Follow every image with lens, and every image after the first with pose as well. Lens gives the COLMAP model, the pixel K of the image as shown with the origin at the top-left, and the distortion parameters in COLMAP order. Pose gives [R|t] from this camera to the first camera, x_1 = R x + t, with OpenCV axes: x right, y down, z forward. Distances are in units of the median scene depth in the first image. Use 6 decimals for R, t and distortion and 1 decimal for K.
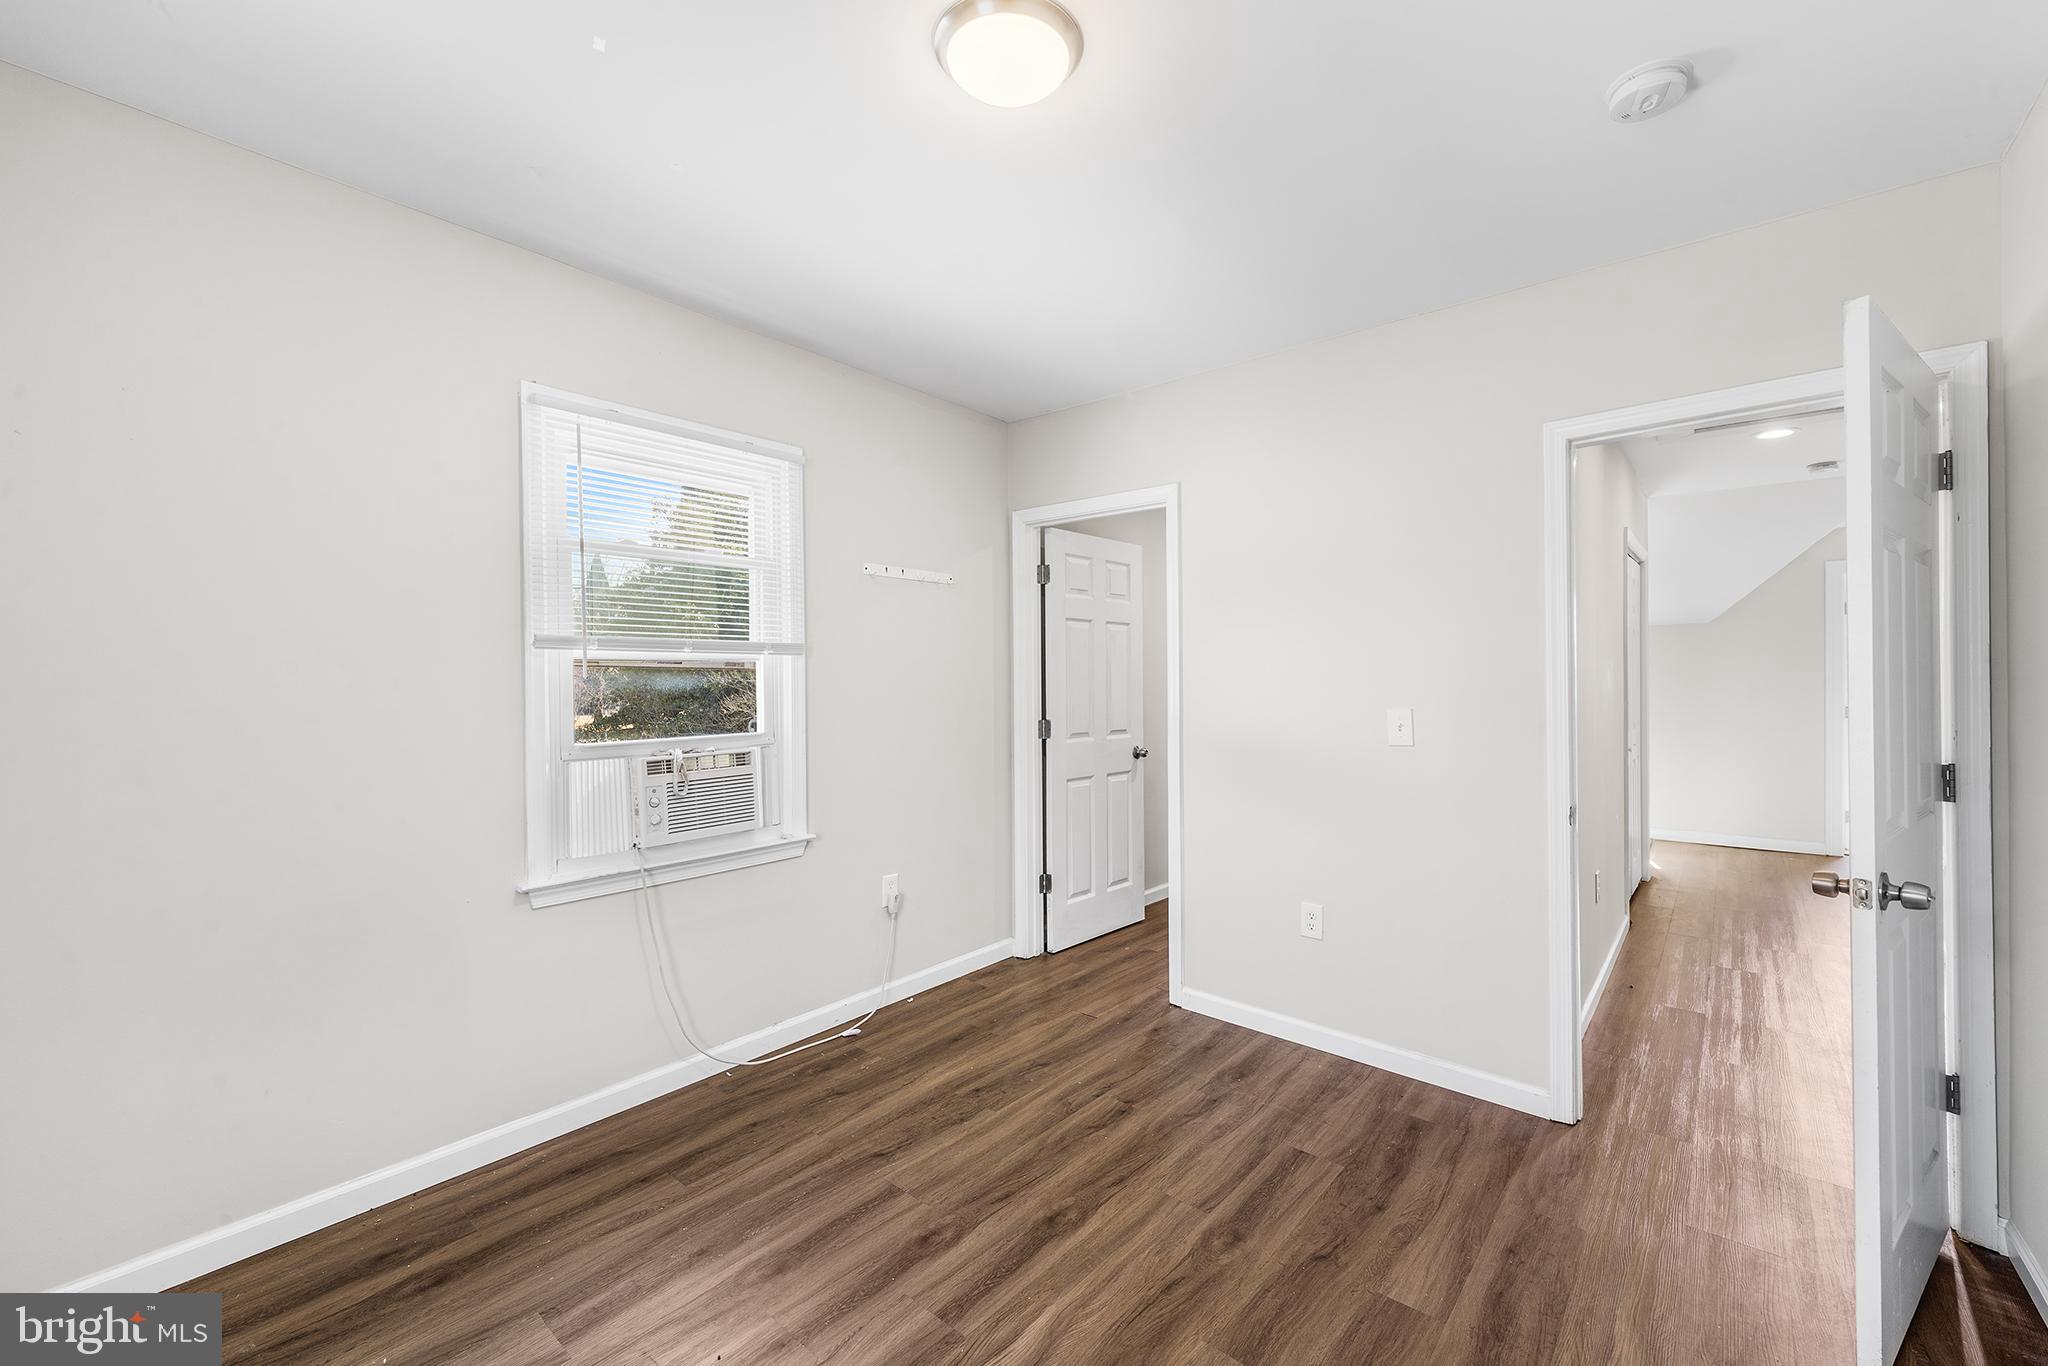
lens RADIAL K [[808.6, 0, 1024.9], [0, 808.6, 672.5], [0, 0, 1]] dist [0.000879, -0.000120]
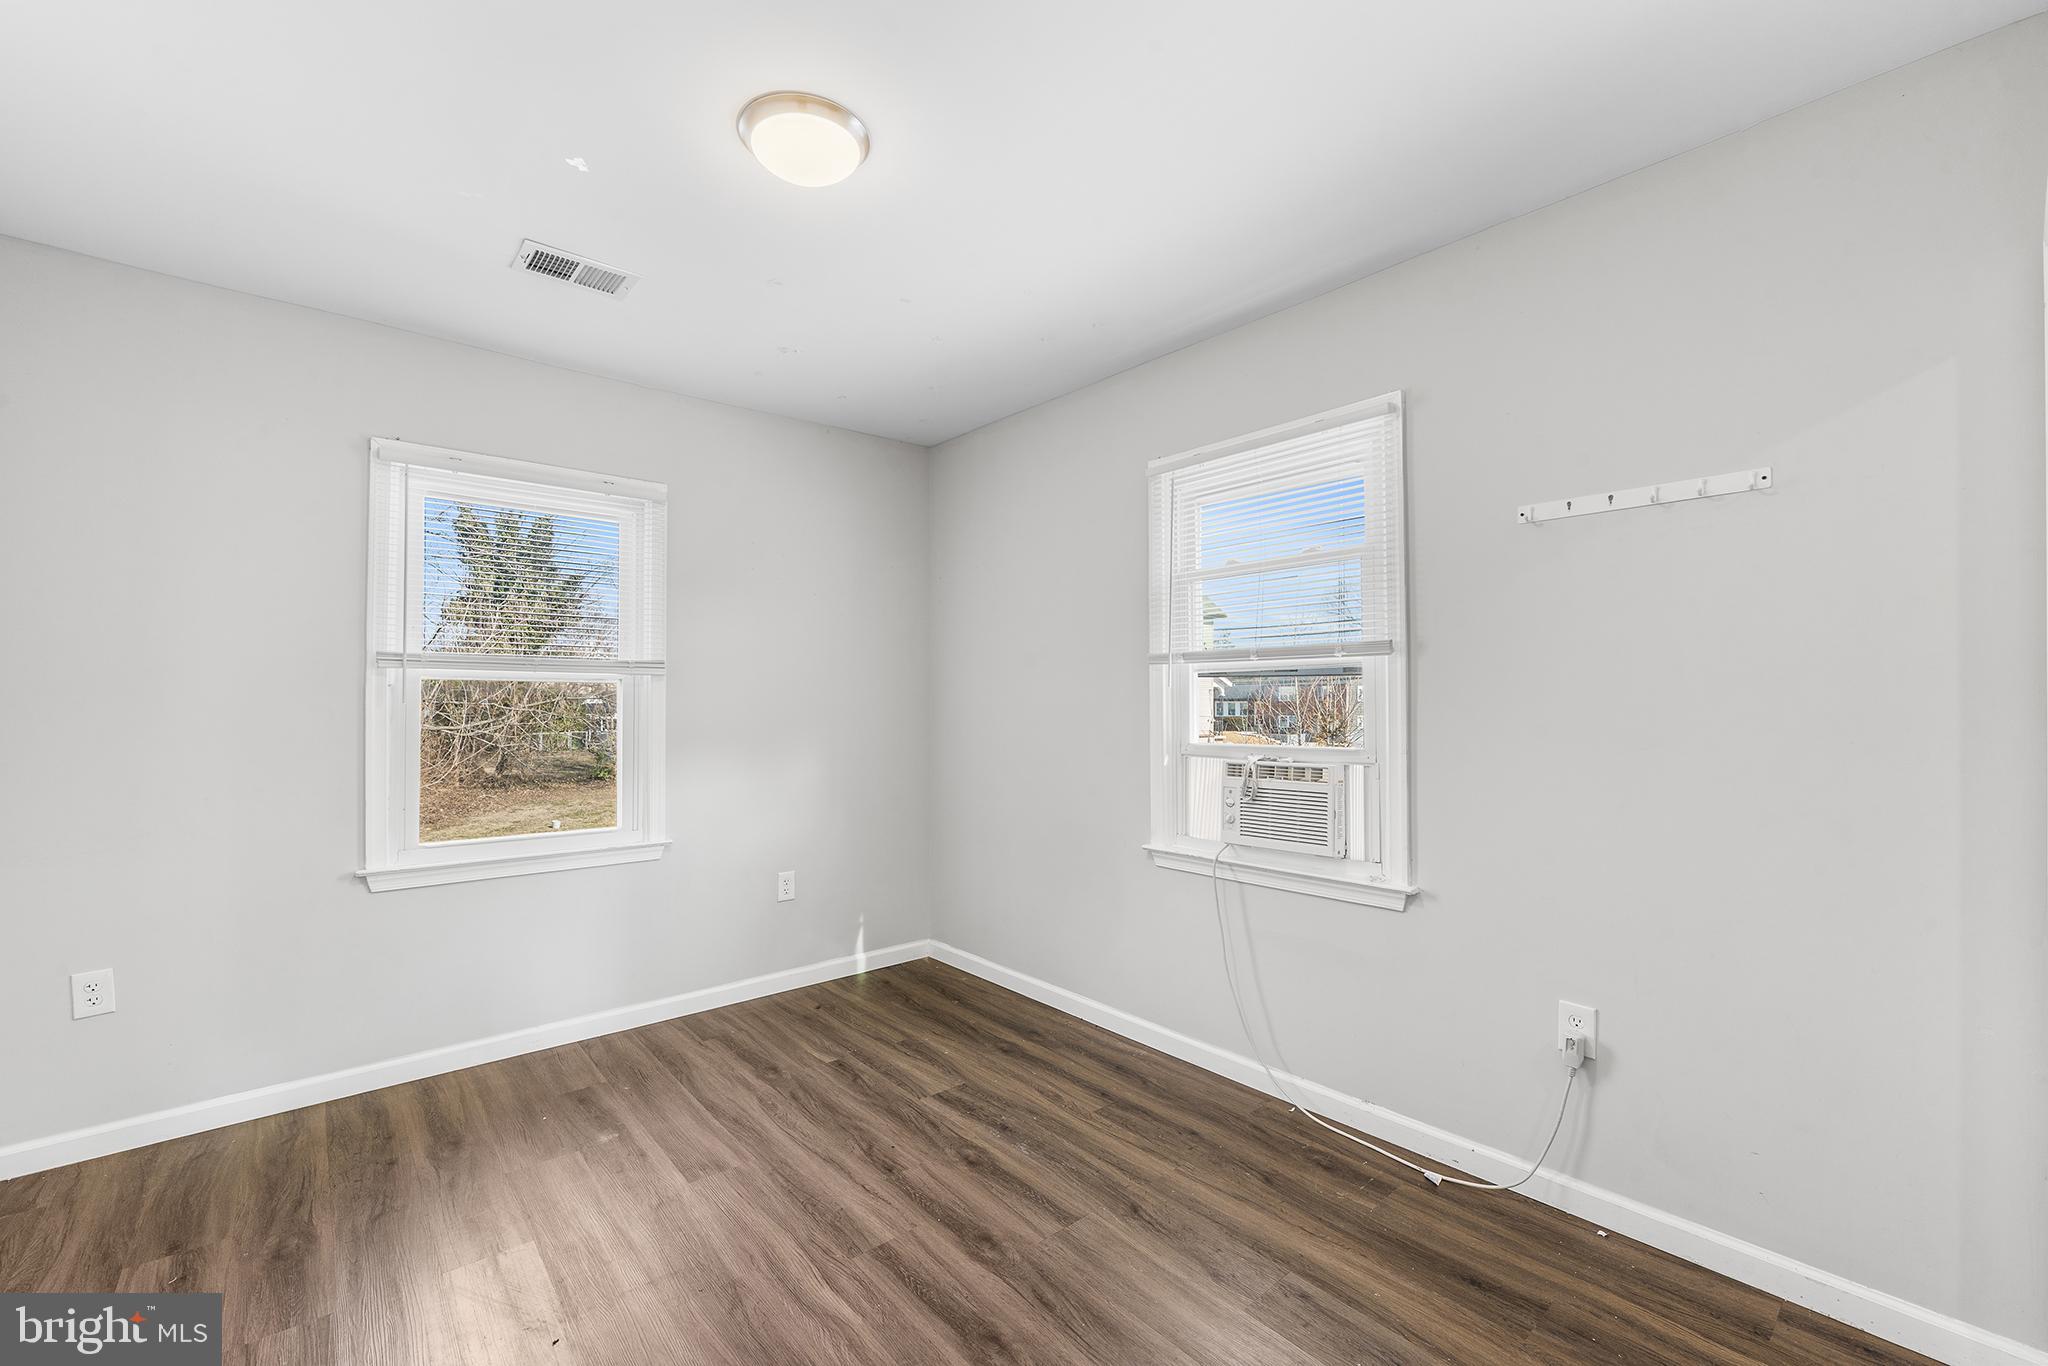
lens RADIAL K [[831.4, 0, 1030.4], [0, 831.4, 683.3], [0, 0, 1]] dist [0.002218, 0.000036]
pose [[-0.130814, -0.013773, -0.991311, 0.741305], [0.013598, 0.999785, -0.015686, 0.018951], [0.991314, -0.015532, -0.130599, 0.978374]]
